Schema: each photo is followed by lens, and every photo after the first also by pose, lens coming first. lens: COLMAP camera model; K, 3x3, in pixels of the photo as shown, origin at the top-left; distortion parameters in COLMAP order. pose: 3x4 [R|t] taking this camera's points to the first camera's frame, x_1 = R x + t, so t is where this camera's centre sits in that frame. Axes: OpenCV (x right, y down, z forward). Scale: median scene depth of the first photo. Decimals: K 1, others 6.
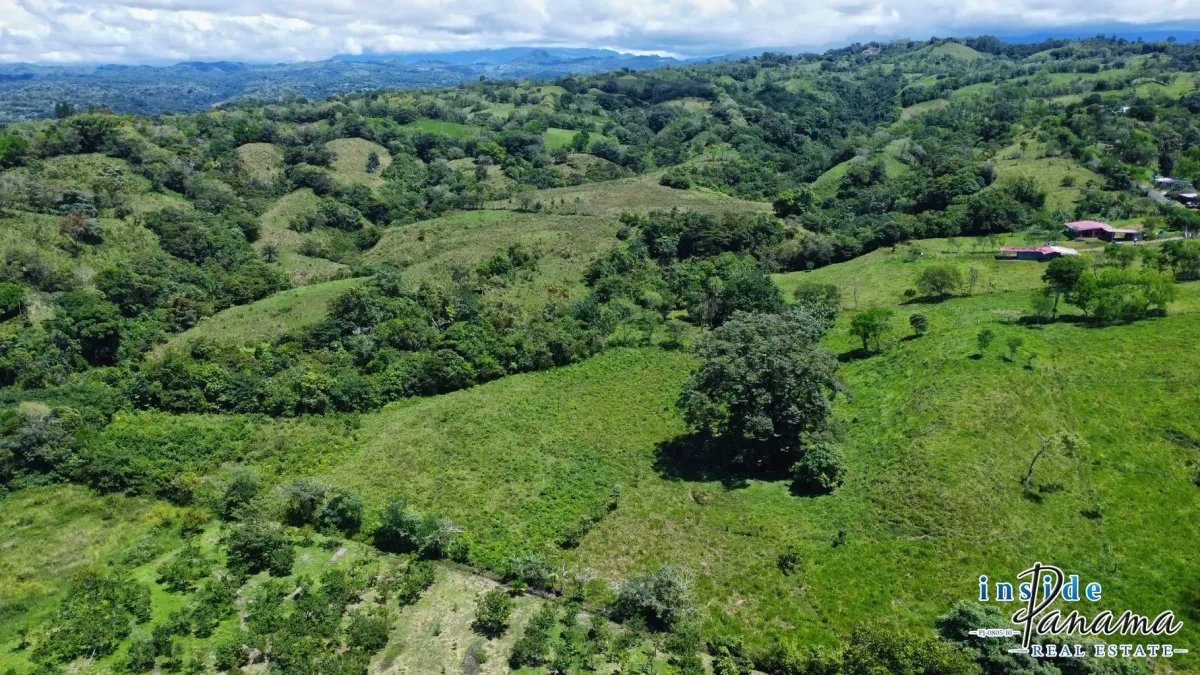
lens RADIAL K [[905.3, 0, 597.0], [0, 905.3, 336.9], [0, 0, 1]] dist [0.003131, -0.000872]
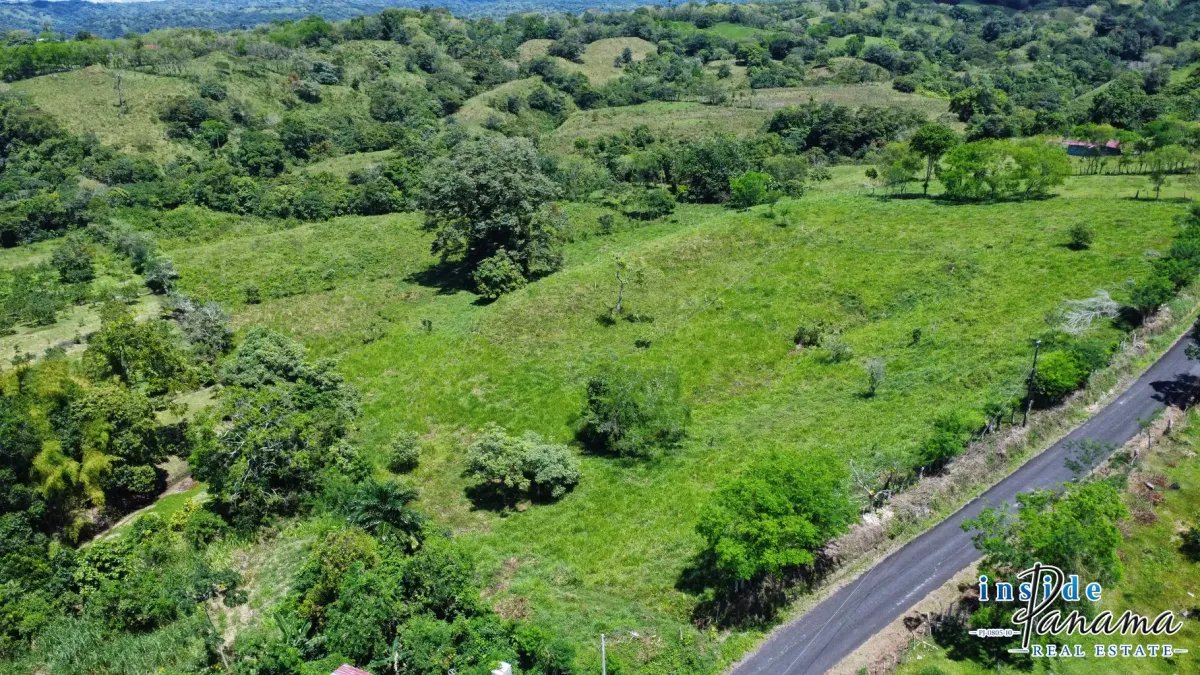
lens RADIAL K [[905.3, 0, 597.0], [0, 905.3, 336.9], [0, 0, 1]] dist [0.003131, -0.000872]
pose [[0.892732, 0.154735, -0.423186, 0.370022], [-0.122058, 0.987117, 0.103446, 0.038204], [0.433741, -0.040696, 0.900118, 0.039944]]
